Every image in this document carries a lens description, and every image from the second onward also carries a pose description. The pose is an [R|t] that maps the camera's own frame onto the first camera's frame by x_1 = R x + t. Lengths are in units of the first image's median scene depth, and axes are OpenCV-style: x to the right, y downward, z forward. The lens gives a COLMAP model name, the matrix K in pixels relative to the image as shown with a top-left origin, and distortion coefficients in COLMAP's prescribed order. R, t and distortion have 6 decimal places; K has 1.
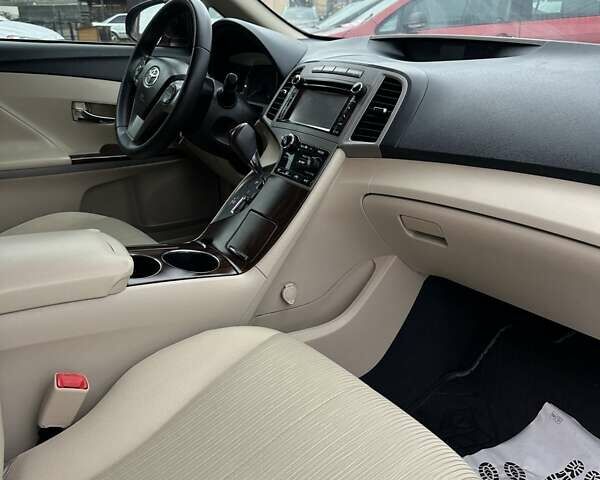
lens RADIAL K [[580.9, 0, 303.8], [0, 580.9, 244.1], [0, 0, 1]] dist [0.074366, 0.000000]
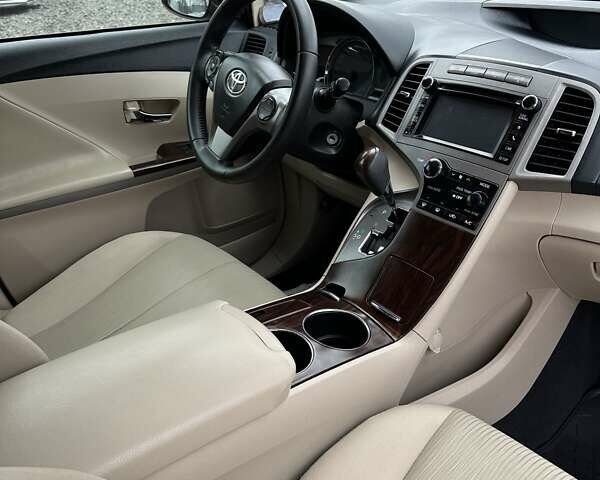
lens RADIAL K [[580.9, 0, 302.8], [0, 580.9, 244.3], [0, 0, 1]] dist [0.074366, 0.000000]
pose [[0.996995, -0.076996, 0.008556, -0.205839], [0.075004, 0.987002, 0.142132, -0.183786], [-0.019389, -0.141063, 0.989811, 0.155402]]
